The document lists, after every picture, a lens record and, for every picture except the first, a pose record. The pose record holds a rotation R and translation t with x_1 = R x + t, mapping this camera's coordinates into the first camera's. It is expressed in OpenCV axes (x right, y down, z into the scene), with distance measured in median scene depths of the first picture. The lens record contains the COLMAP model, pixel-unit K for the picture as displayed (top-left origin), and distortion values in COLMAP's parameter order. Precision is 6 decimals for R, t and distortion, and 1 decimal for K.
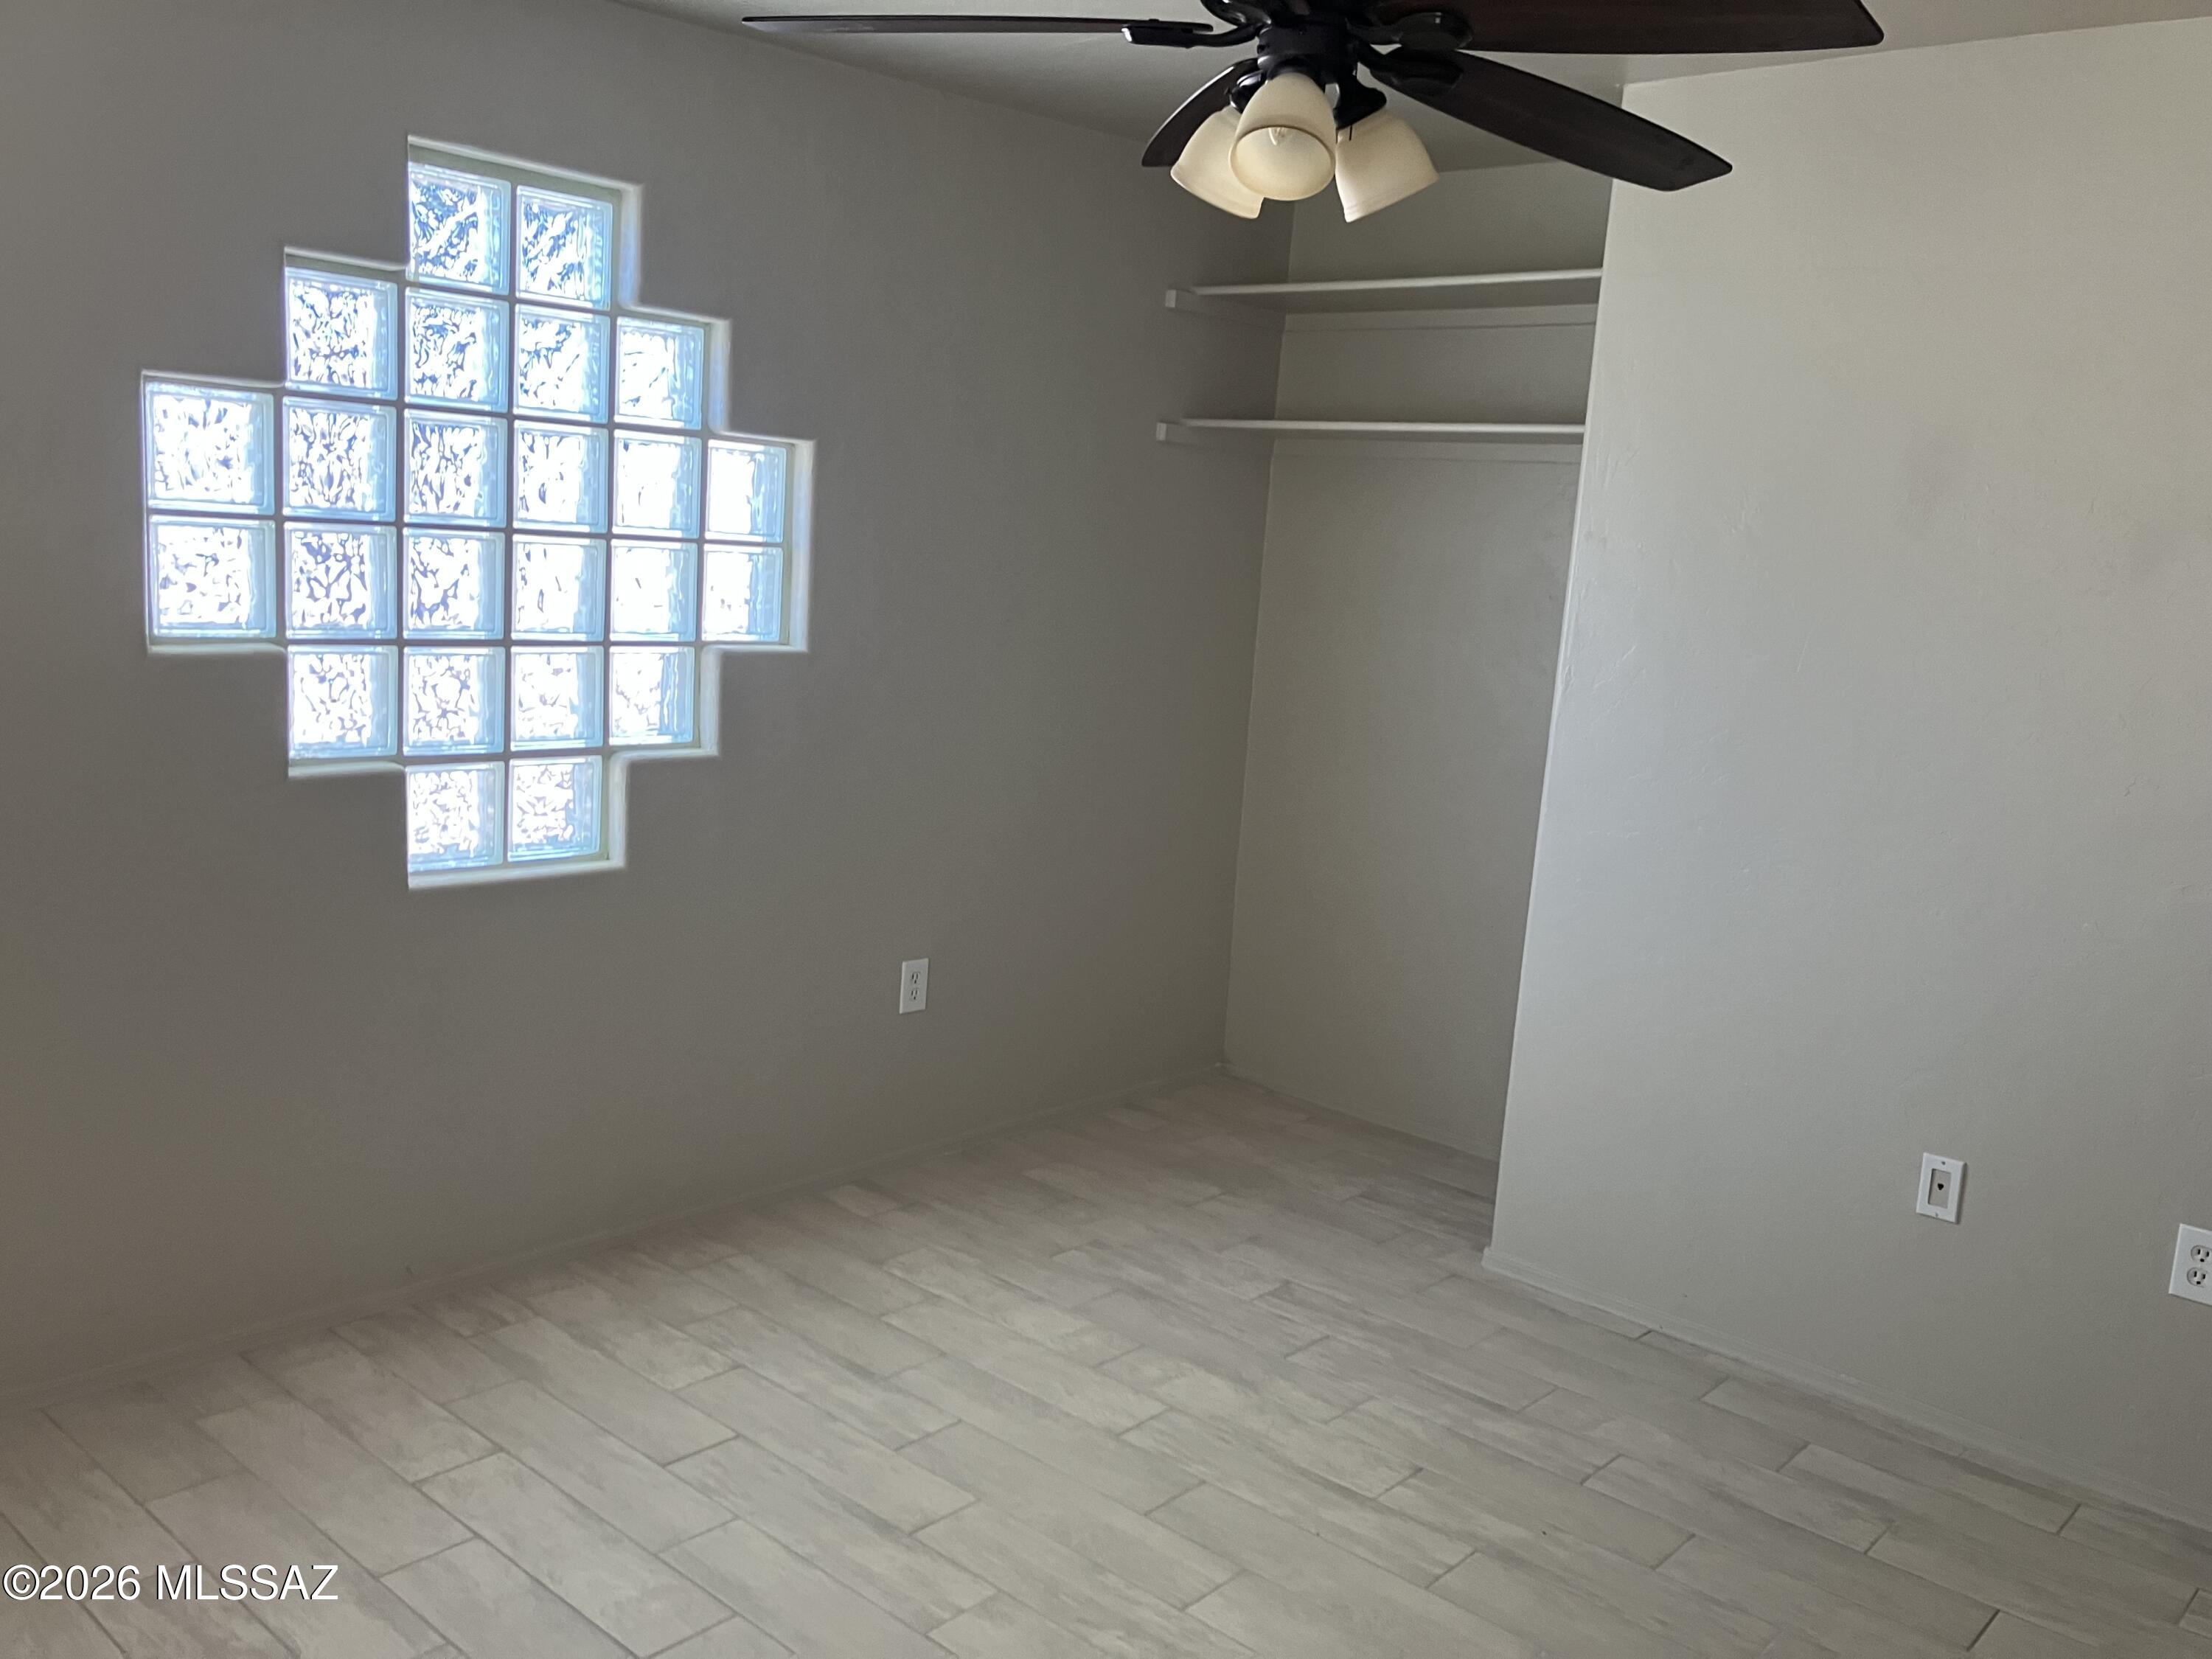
lens RADIAL K [[1822.7, 0, 1102.2], [0, 1822.7, 813.8], [0, 0, 1]] dist [0.027893, -0.033972]
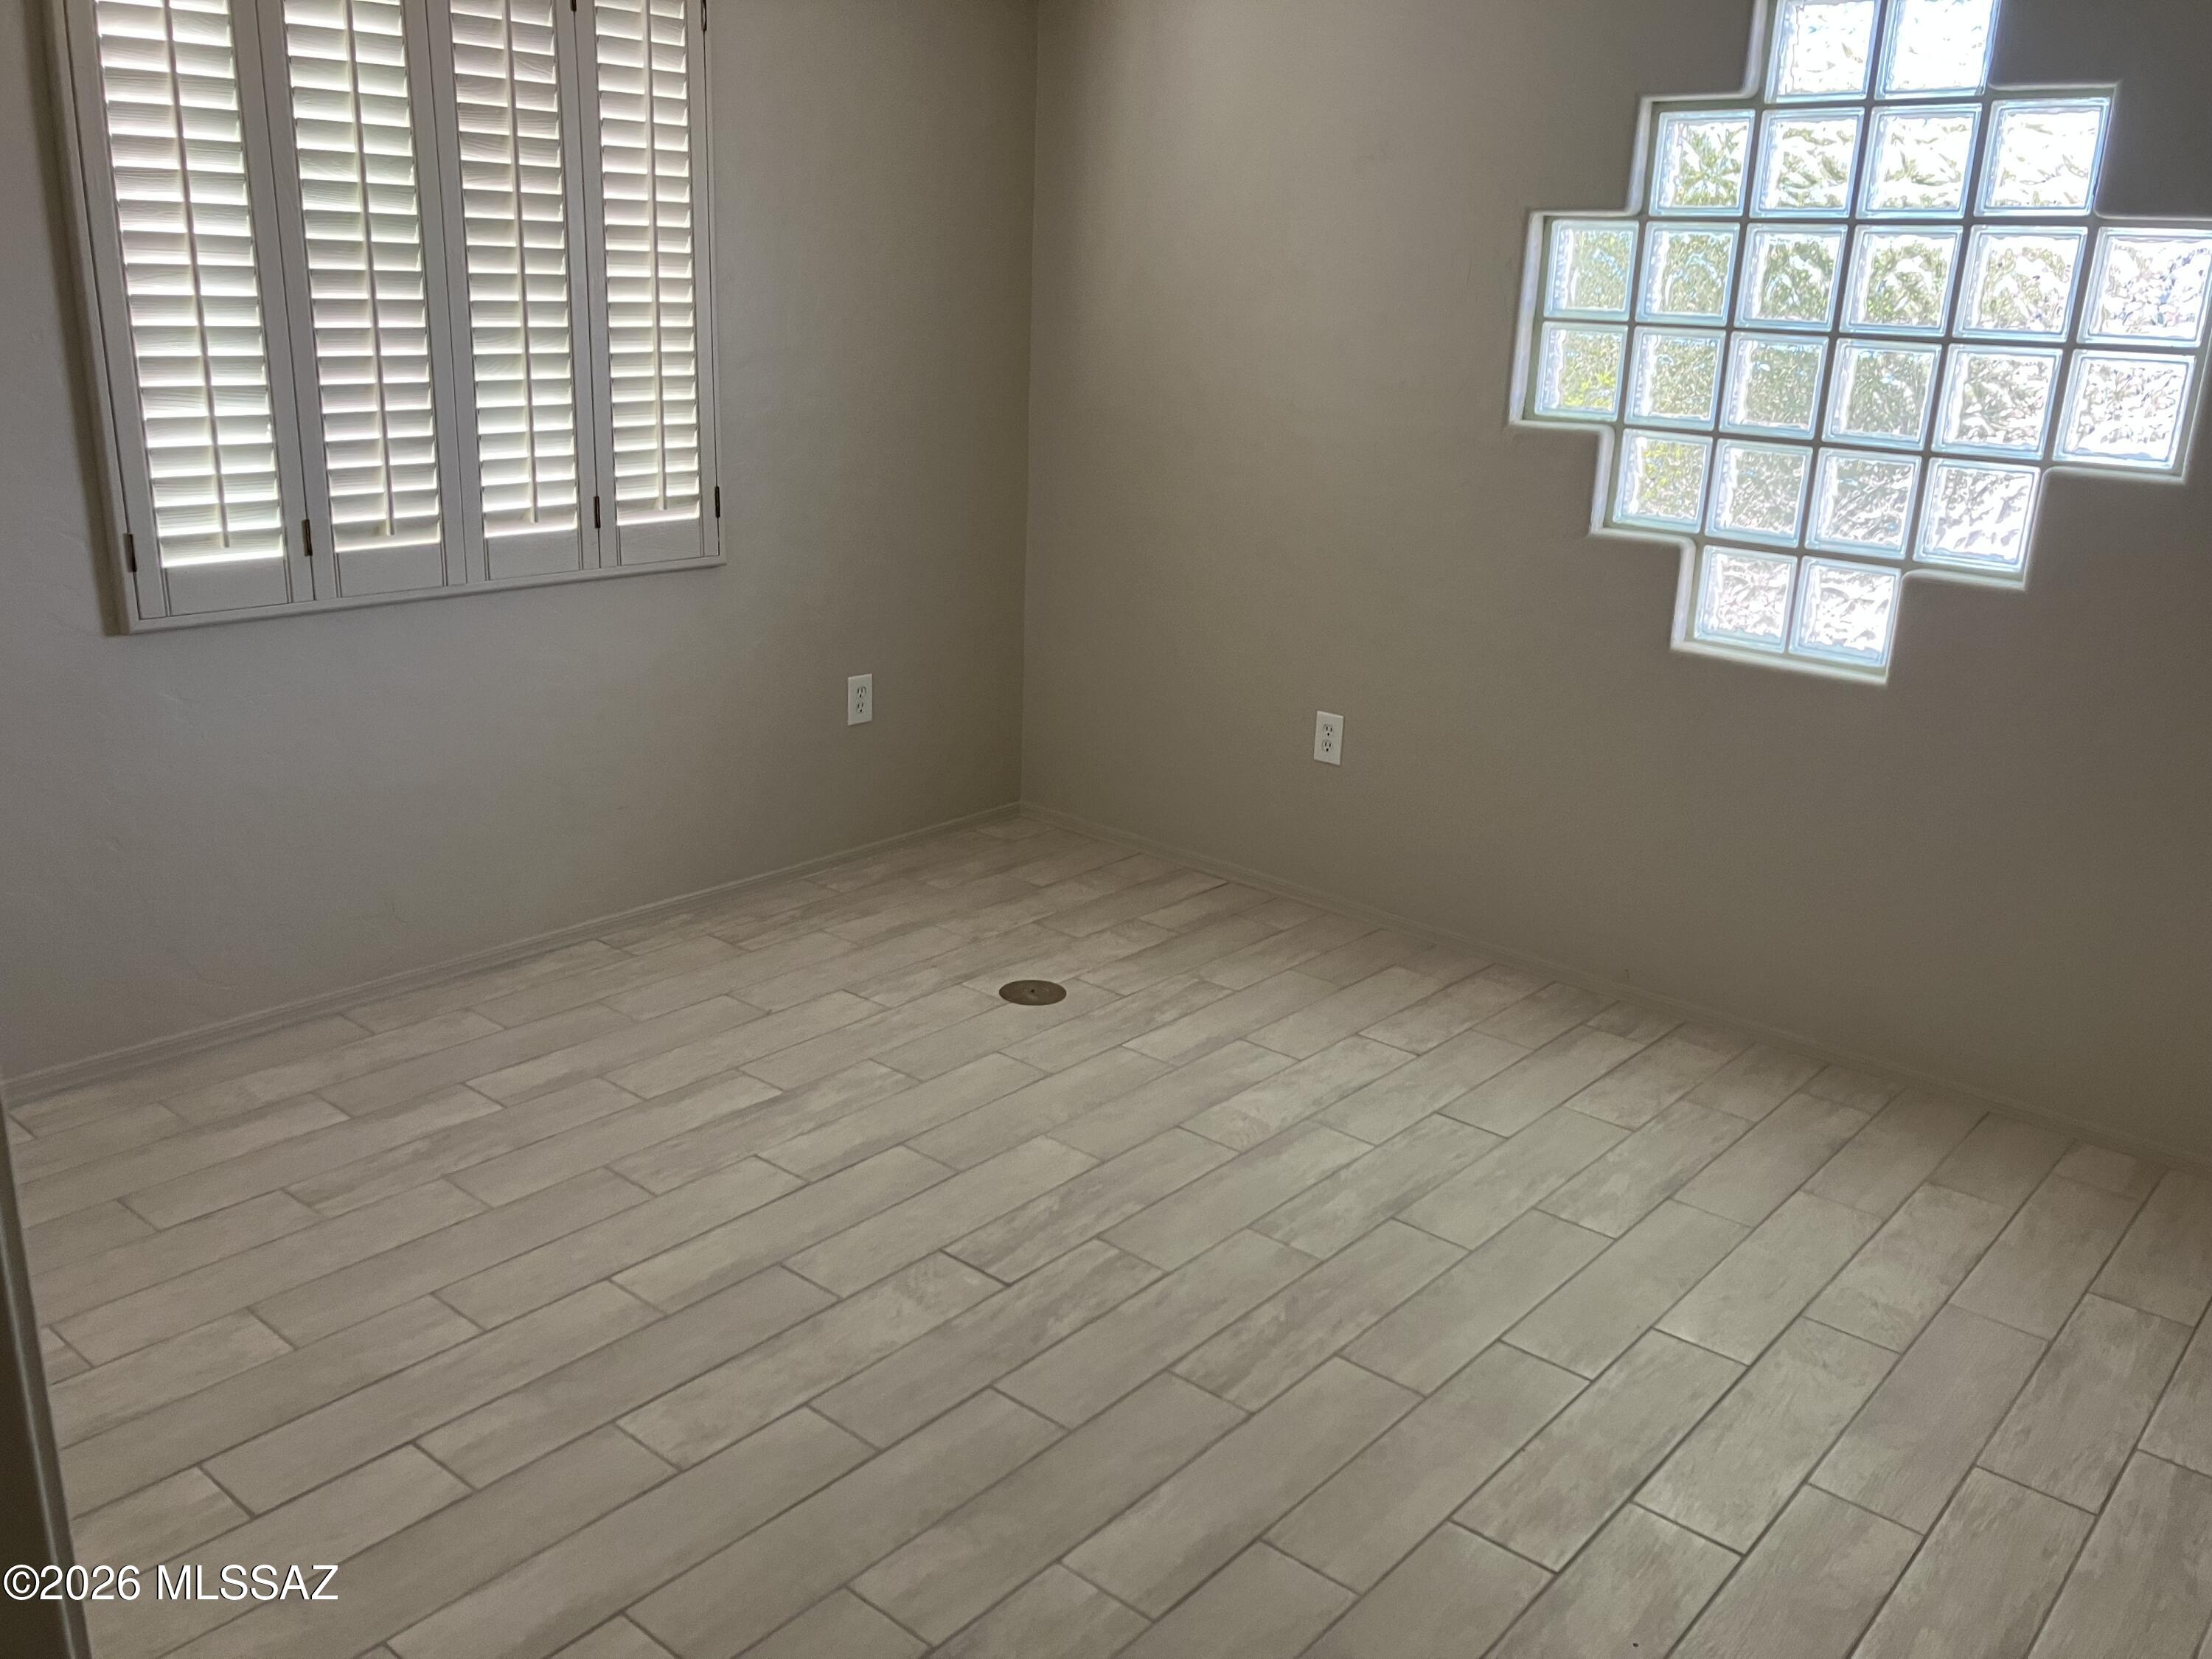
lens RADIAL K [[1822.7, 0, 1102.4], [0, 1822.7, 843.7], [0, 0, 1]] dist [0.027893, -0.033972]
pose [[0.006289, 0.233884, -0.972244, 0.781897], [-0.183845, 0.955961, 0.228778, -0.040473], [0.982935, 0.177303, 0.049011, 0.615880]]
